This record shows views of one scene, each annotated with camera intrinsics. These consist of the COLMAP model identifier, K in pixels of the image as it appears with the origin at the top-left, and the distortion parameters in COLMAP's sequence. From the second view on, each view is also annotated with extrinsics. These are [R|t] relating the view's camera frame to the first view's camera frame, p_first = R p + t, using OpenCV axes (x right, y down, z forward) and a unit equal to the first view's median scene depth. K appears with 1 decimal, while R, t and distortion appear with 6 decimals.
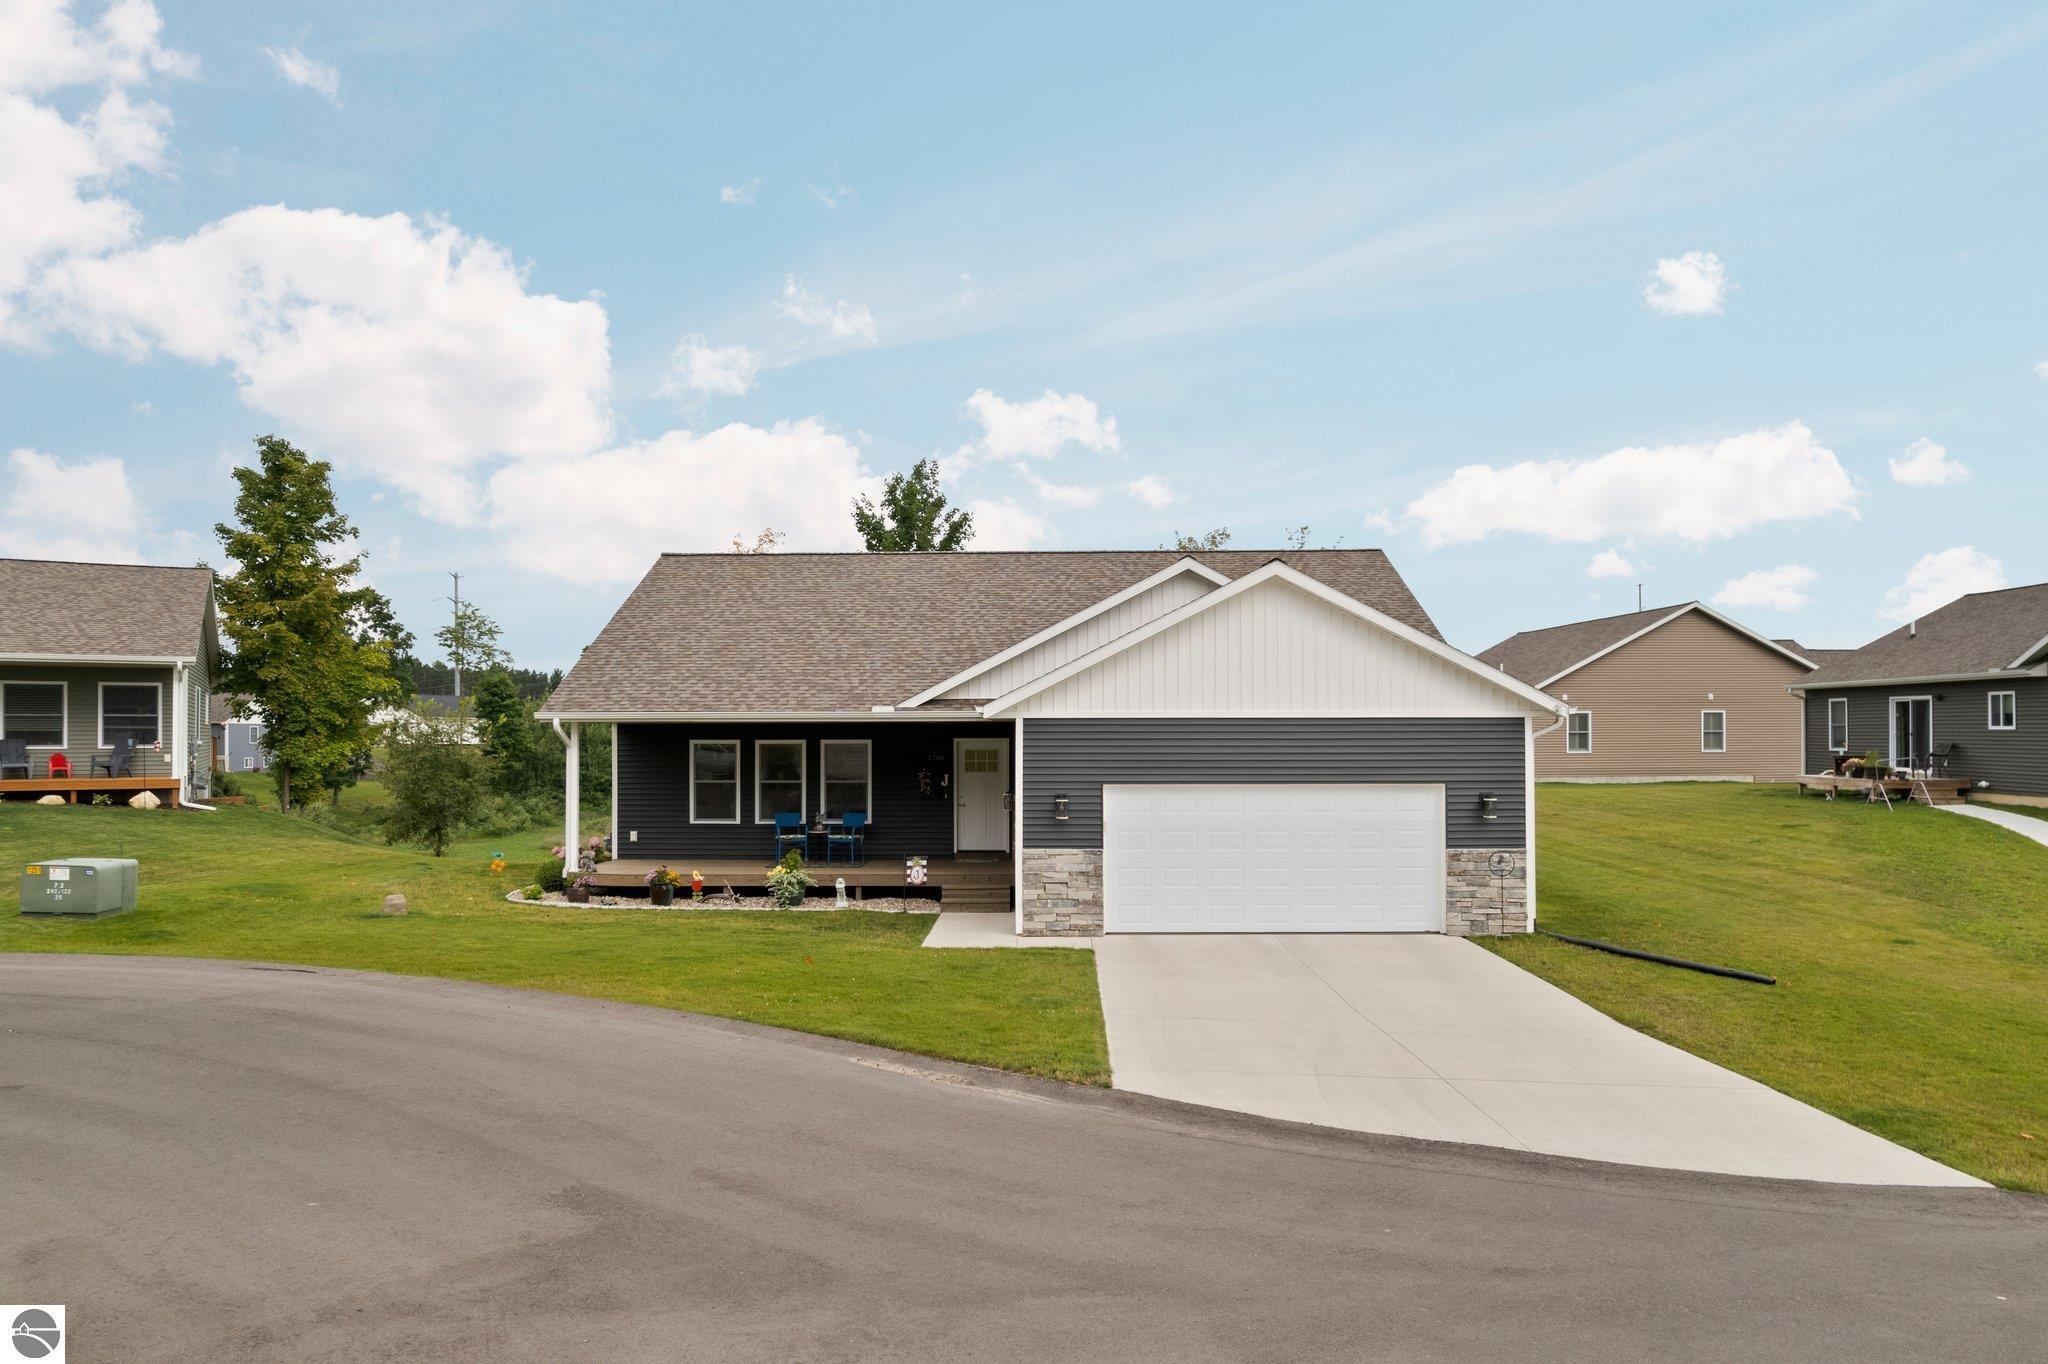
lens RADIAL K [[1341.1, 0, 1017.7], [0, 1341.1, 702.1], [0, 0, 1]] dist [-0.075185, 0.063147]
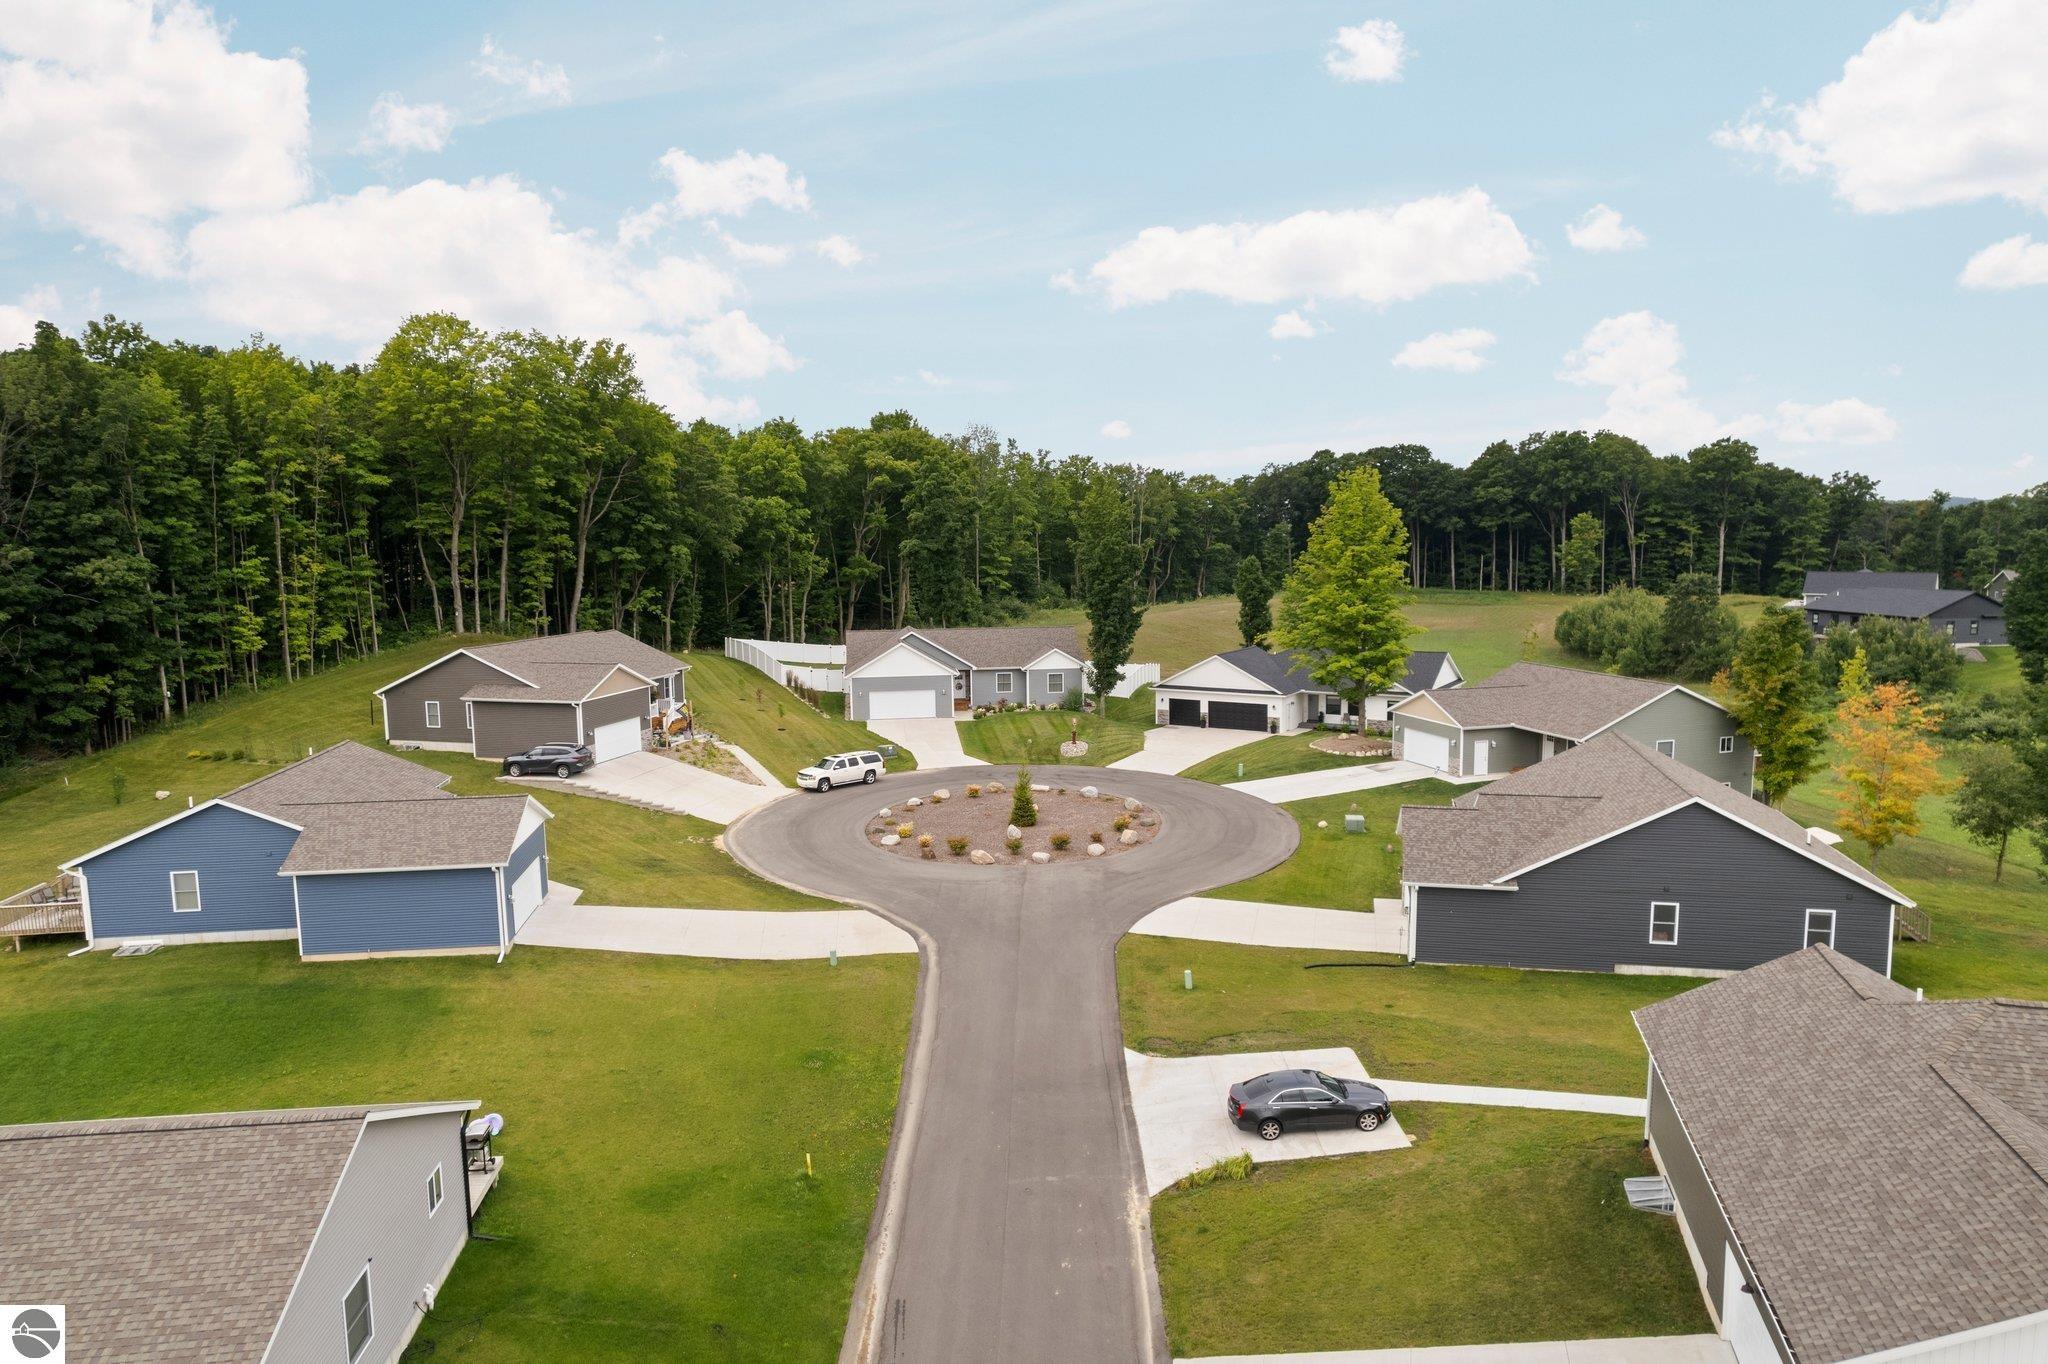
lens RADIAL K [[1316.5, 0, 1024.0], [0, 1316.5, 682.0], [0, 0, 1]] dist [-0.053182, -0.000504]
pose [[-0.223231, 0.119186, -0.967452, 3.007524], [0.035405, 0.992833, 0.114143, -0.703752], [0.974122, -0.008772, -0.225851, 0.836825]]
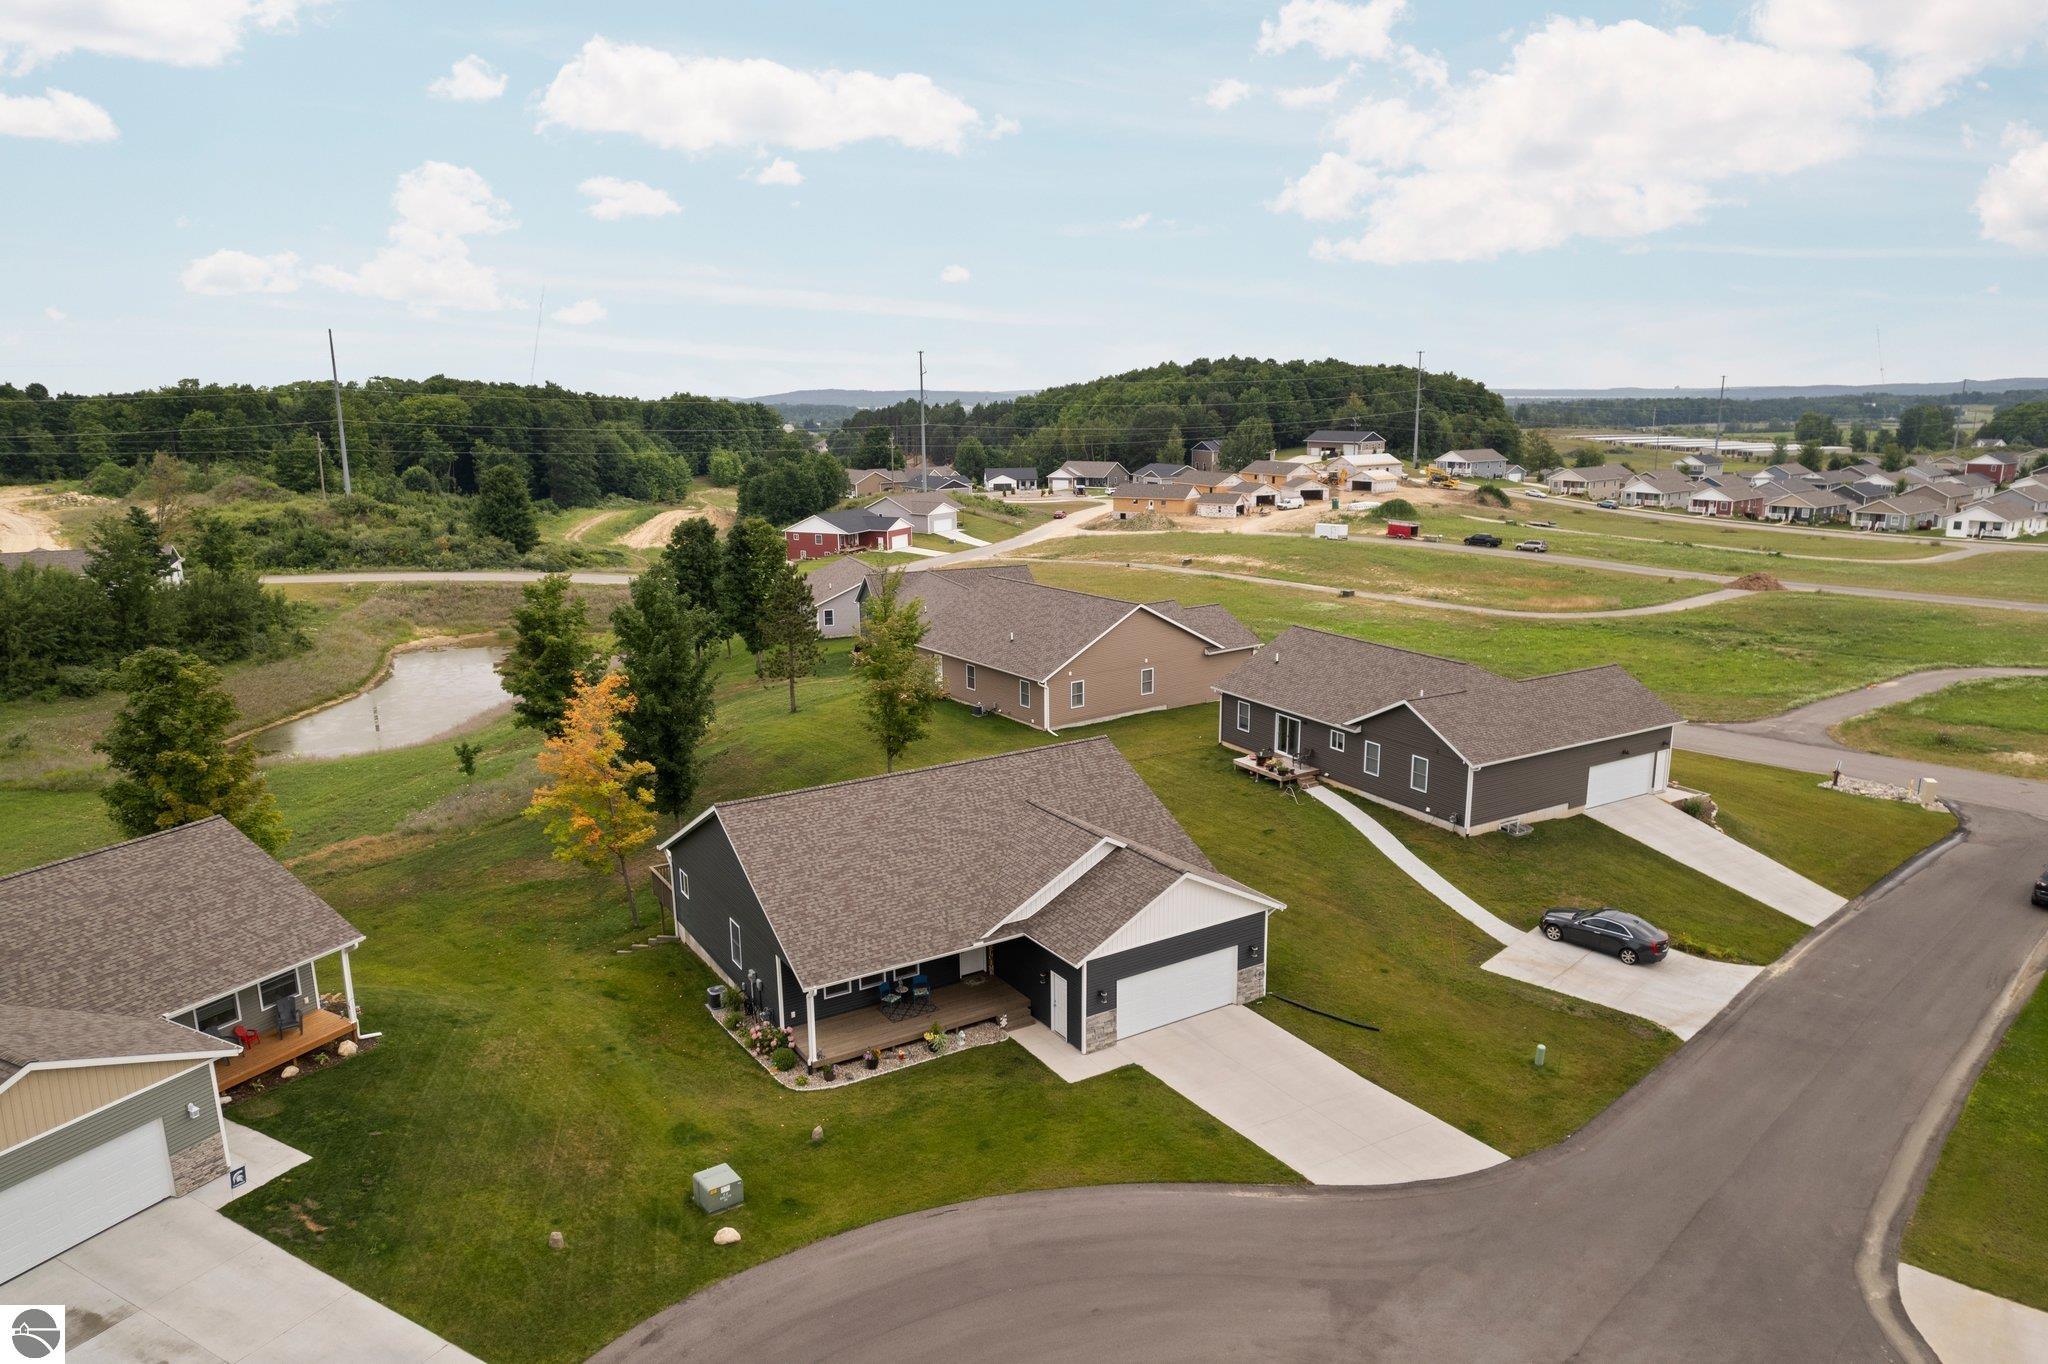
lens RADIAL K [[1314.5, 0, 1024.0], [0, 1314.5, 682.0], [0, 0, 1]] dist [-0.070050, 0.061389]
pose [[0.840445, -0.125858, 0.527078, -1.115426], [-0.002519, 0.971737, 0.236051, -0.905950], [-0.541890, -0.199716, 0.816375, -0.549040]]
